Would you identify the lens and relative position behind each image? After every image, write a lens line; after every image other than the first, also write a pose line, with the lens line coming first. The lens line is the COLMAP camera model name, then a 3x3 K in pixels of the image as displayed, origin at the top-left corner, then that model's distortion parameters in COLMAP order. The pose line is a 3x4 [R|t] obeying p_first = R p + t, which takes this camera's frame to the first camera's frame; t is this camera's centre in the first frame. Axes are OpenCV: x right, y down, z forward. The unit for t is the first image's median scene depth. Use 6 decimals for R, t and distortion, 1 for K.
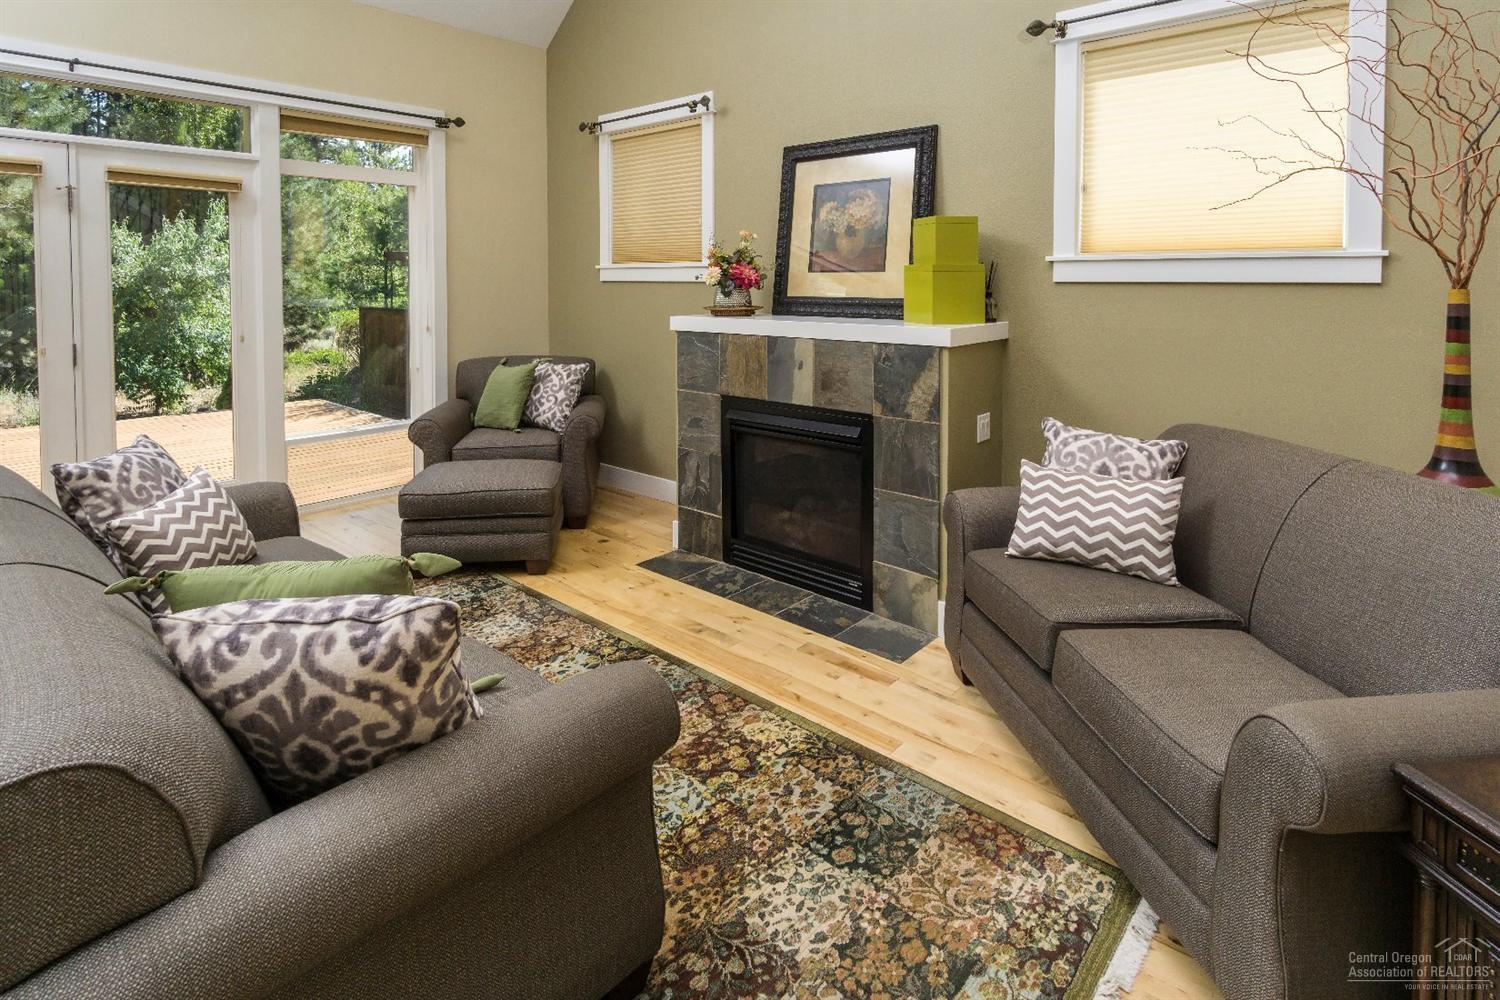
lens RADIAL K [[772.5, 0, 741.5], [0, 772.5, 309.7], [0, 0, 1]] dist [0.000542, -0.000262]
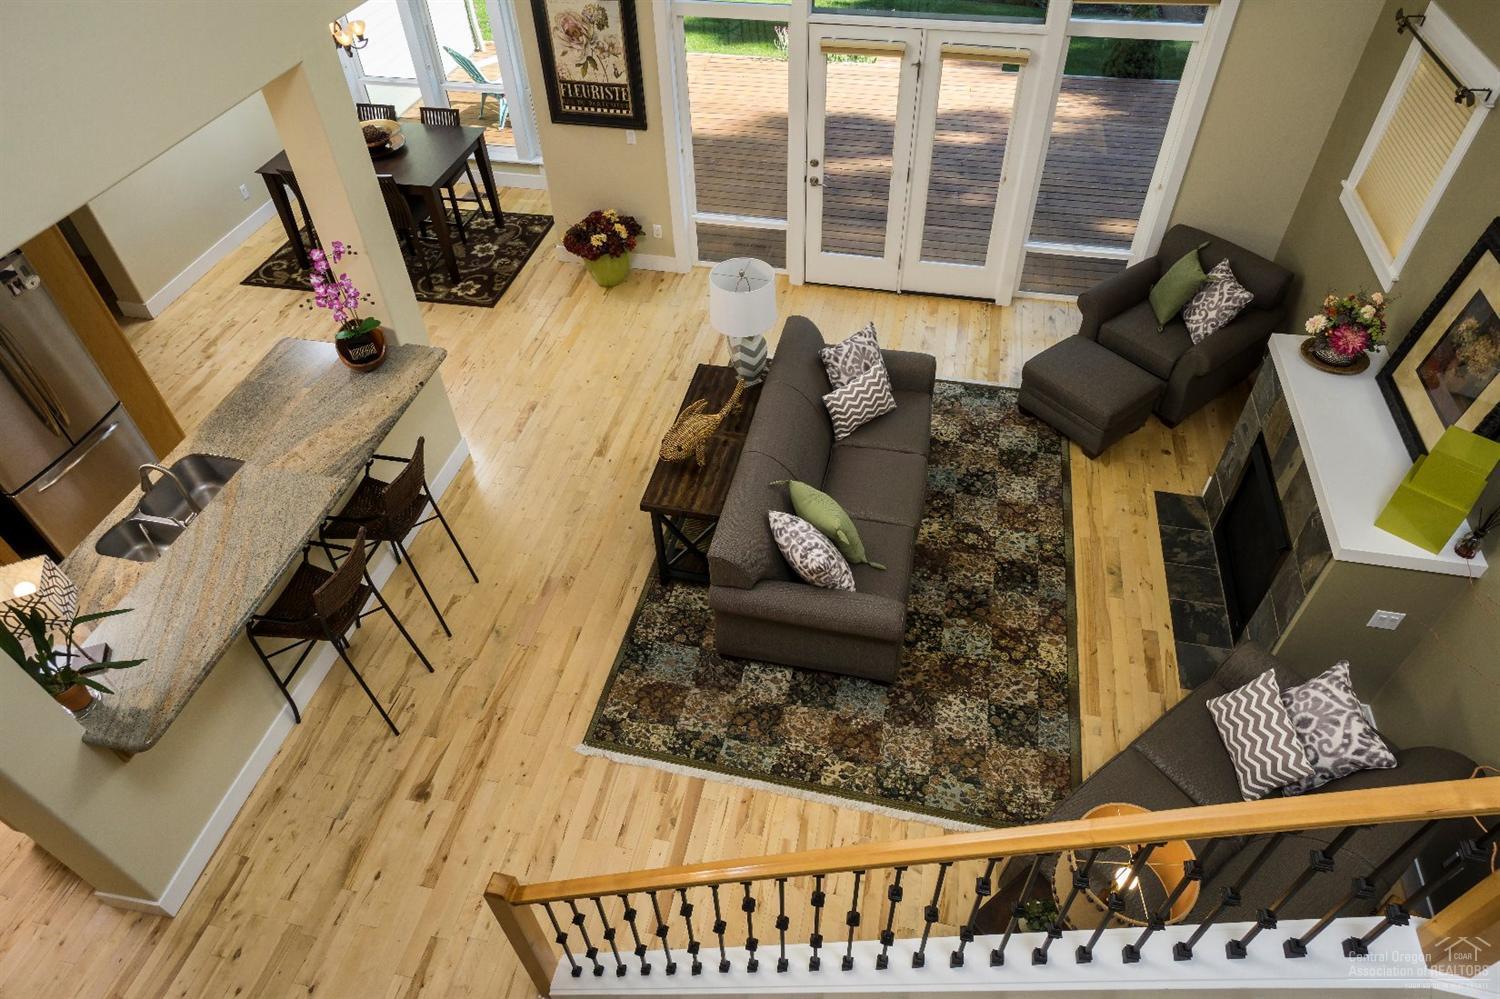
lens RADIAL K [[919.2, 0, 749.4], [0, 919.2, 483.2], [0, 0, 1]] dist [-0.003465, 0.000352]
pose [[0.486237, 0.603953, -0.631518, 0.494346], [0.002453, 0.721757, 0.692142, -0.742194], [0.873824, -0.338094, 0.349464, -0.120367]]
